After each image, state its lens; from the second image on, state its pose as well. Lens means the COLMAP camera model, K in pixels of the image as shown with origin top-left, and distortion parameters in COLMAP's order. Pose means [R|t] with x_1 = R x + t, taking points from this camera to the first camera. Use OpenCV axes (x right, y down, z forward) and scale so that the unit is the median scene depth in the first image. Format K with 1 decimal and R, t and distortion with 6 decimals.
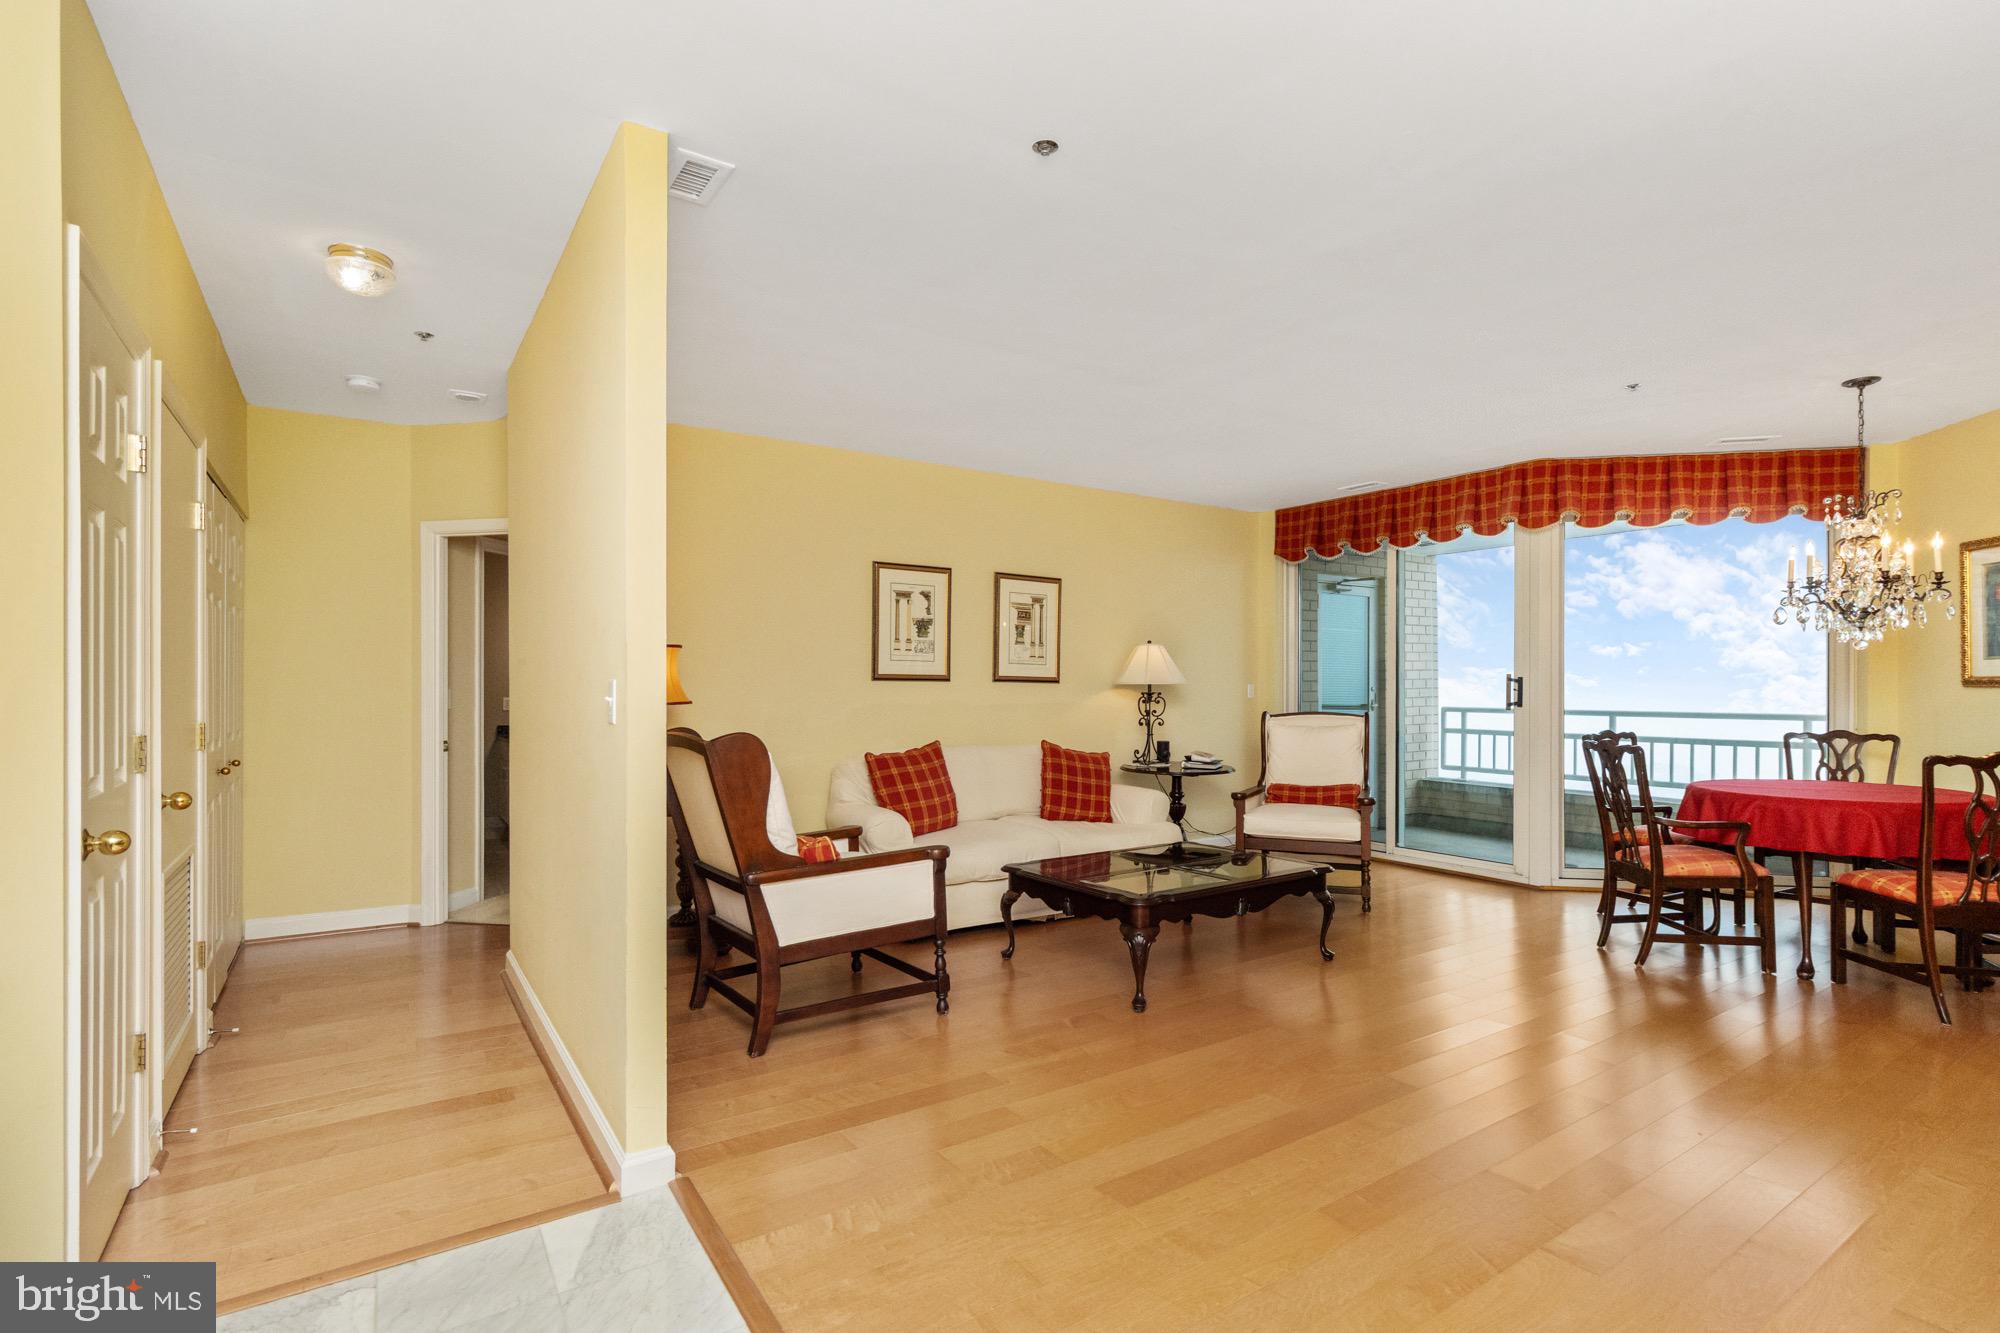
lens RADIAL K [[942.3, 0, 1012.5], [0, 942.3, 687.0], [0, 0, 1]] dist [0.000910, 0.000650]
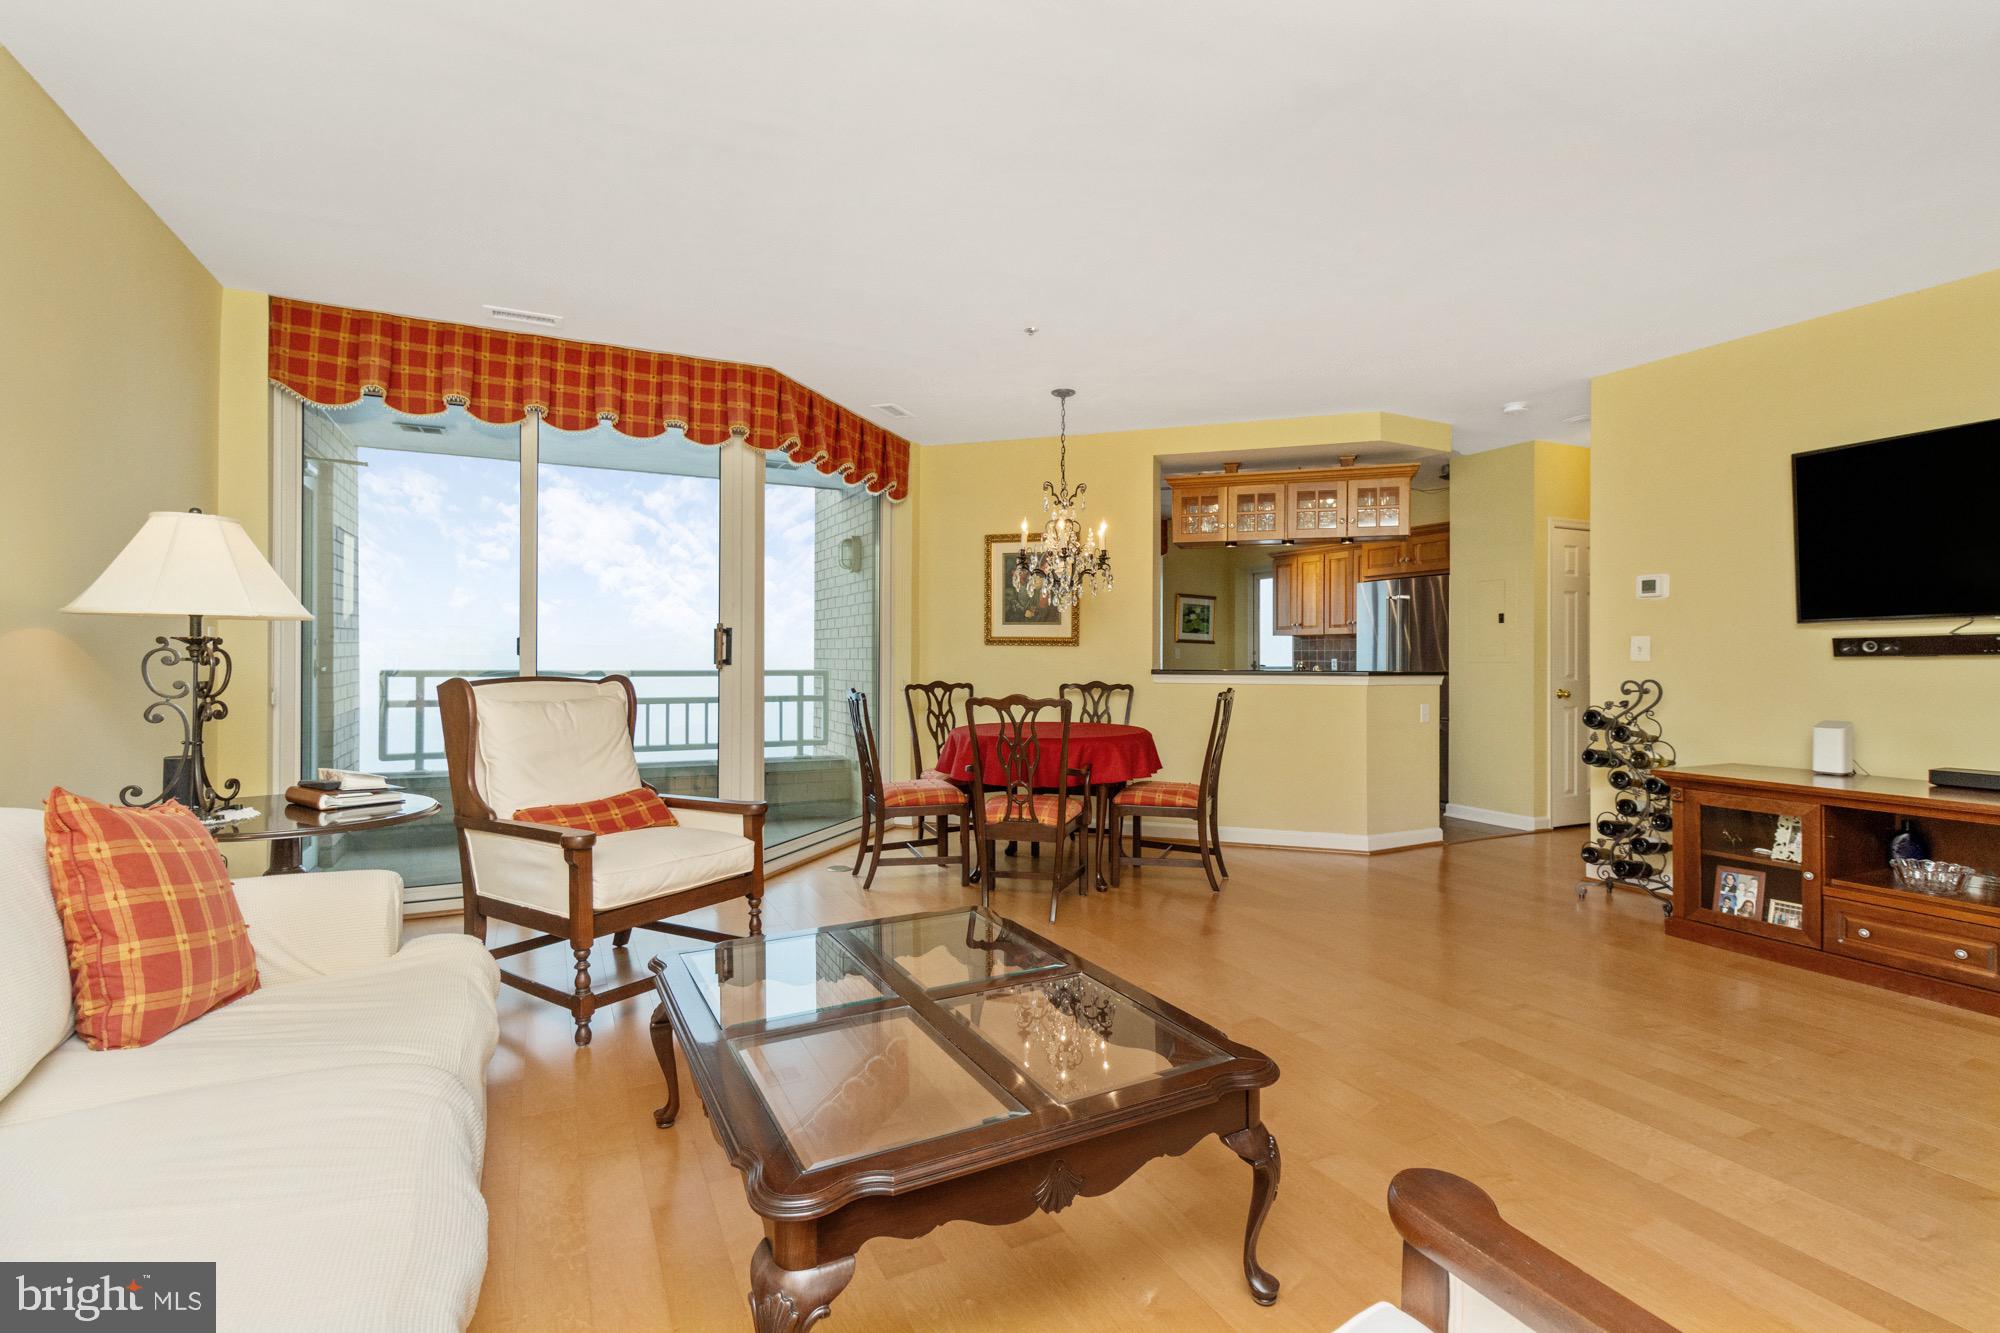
lens RADIAL K [[926.8, 0, 1009.6], [0, 926.8, 662.1], [0, 0, 1]] dist [0.002486, 0.001211]
pose [[0.138491, -0.004893, 0.990352, -0.226957], [-0.004616, 0.999974, 0.005586, 0.014205], [-0.990353, -0.005346, 0.138464, 0.673972]]
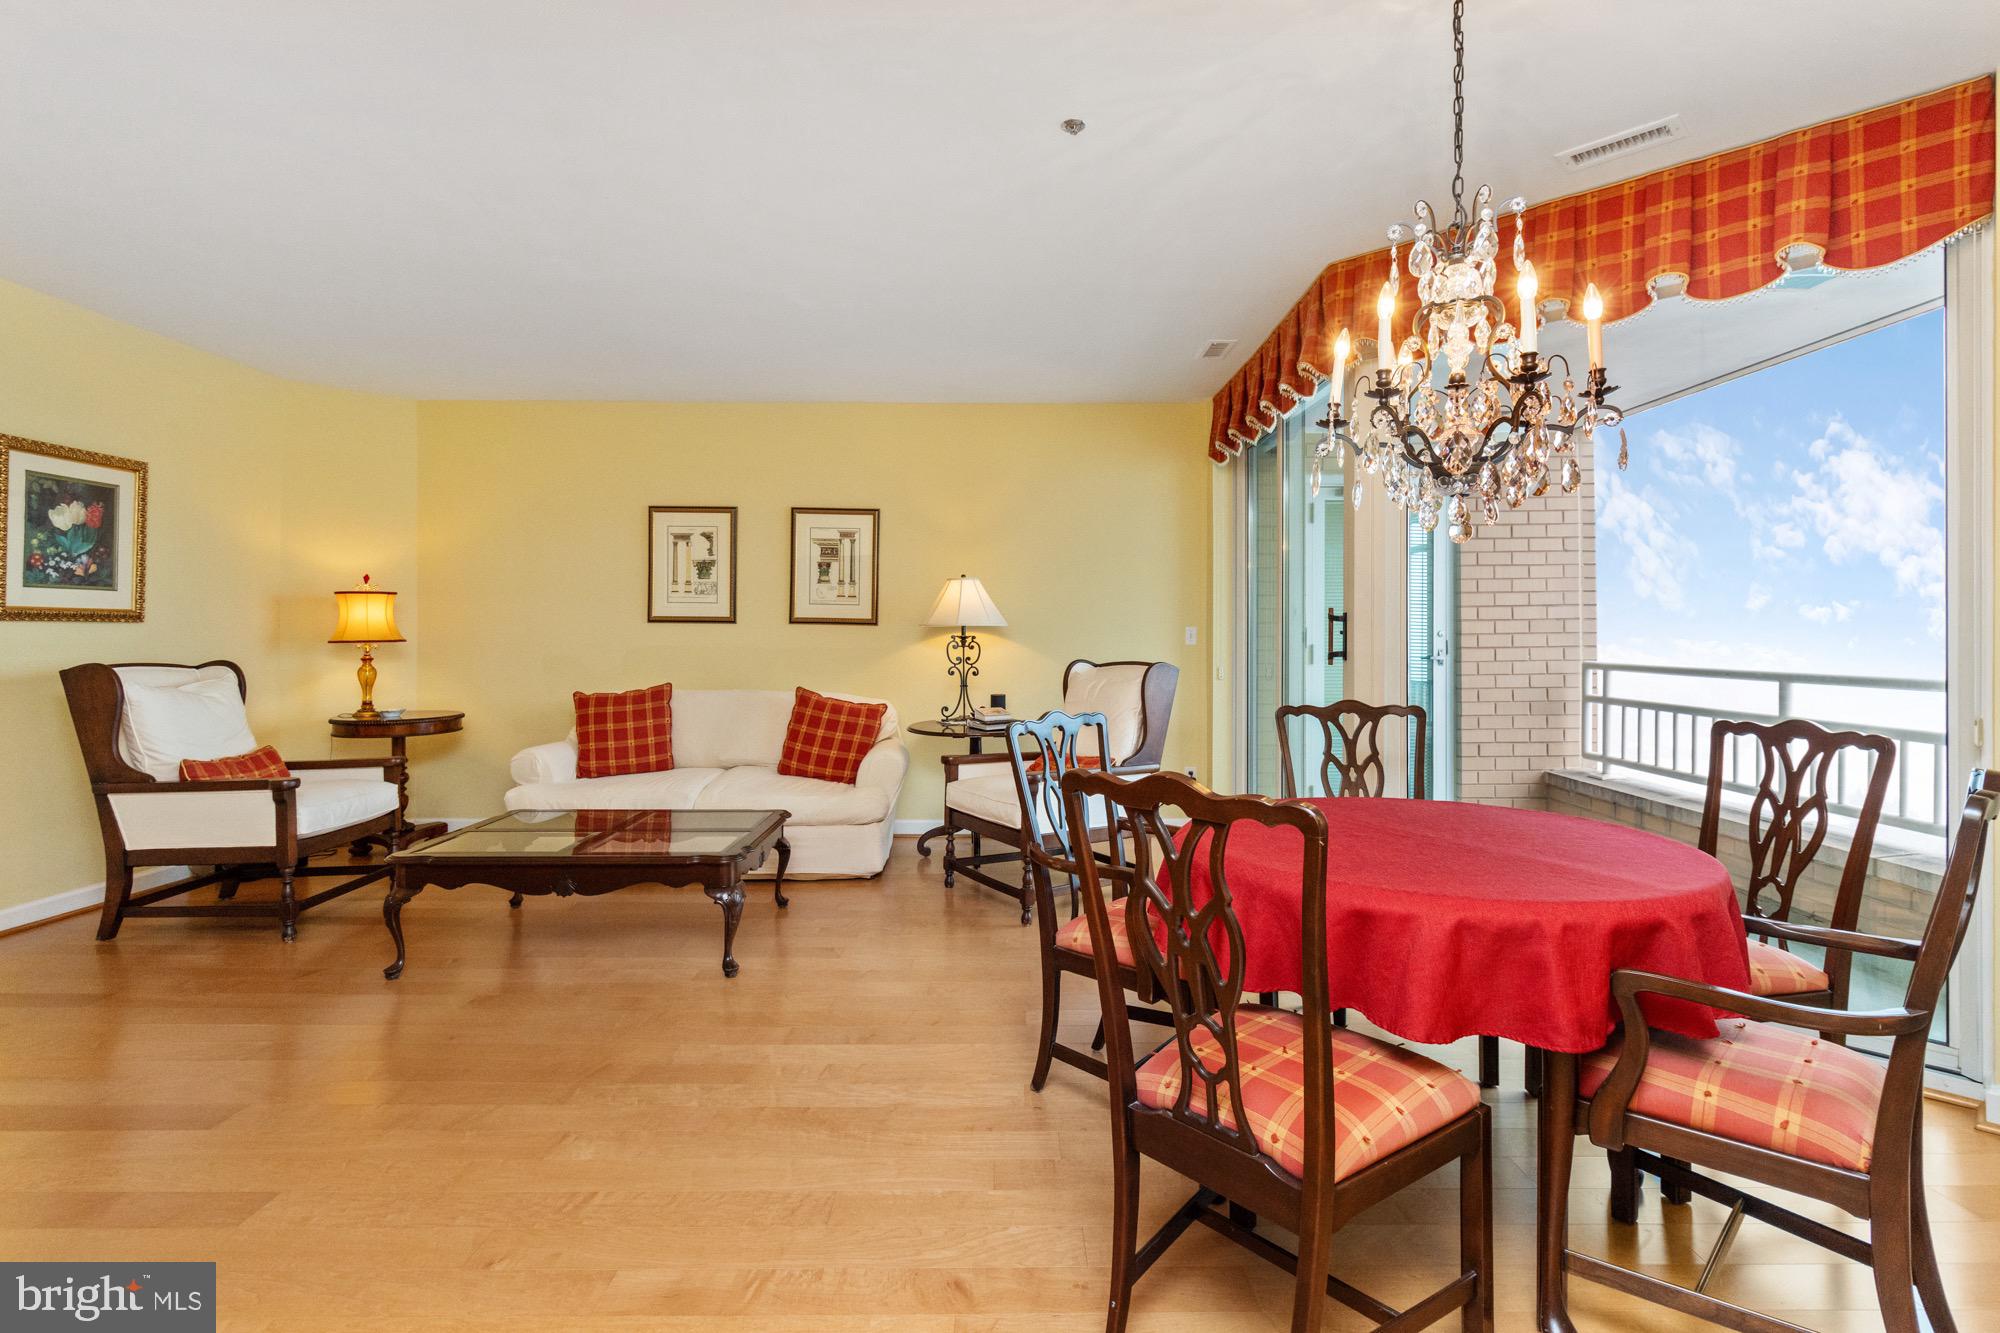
lens RADIAL K [[934.4, 0, 1006.7], [0, 934.4, 637.0], [0, 0, 1]] dist [0.002683, 0.000880]
pose [[0.828503, 0.003649, -0.559972, 0.727601], [-0.002551, 0.999993, 0.002741, 0.004982], [0.559978, -0.000842, 0.828507, 0.367647]]
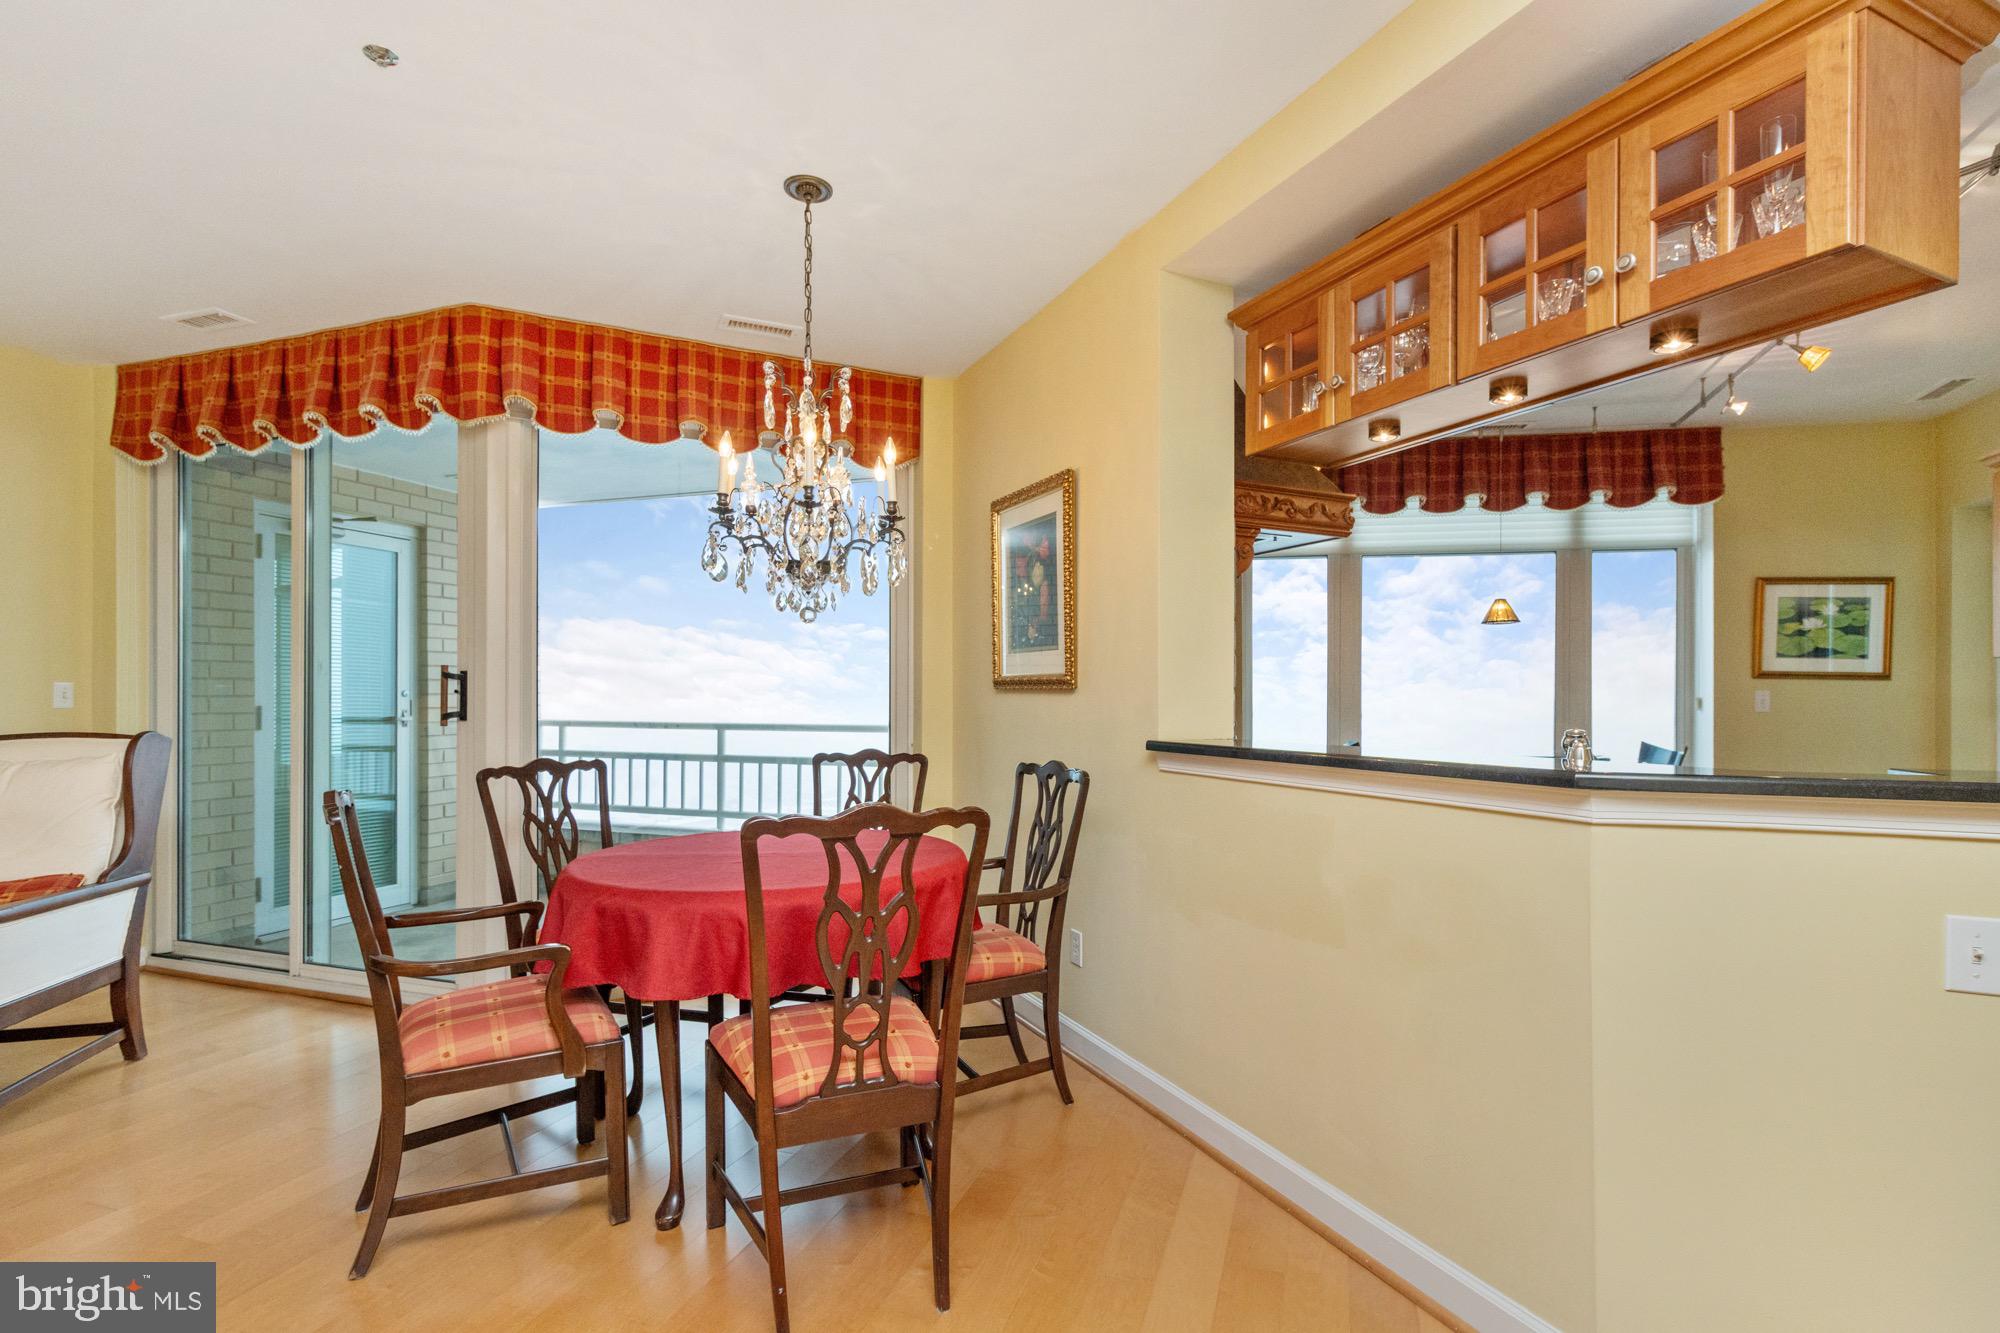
lens RADIAL K [[936.9, 0, 1008.9], [0, 936.9, 698.0], [0, 0, 1]] dist [0.000628, 0.001245]
pose [[0.804357, 0.003192, 0.594137, 0.480427], [-0.003311, 0.999994, -0.000890, 0.006527], [-0.594137, -0.001251, 0.804363, 0.322386]]
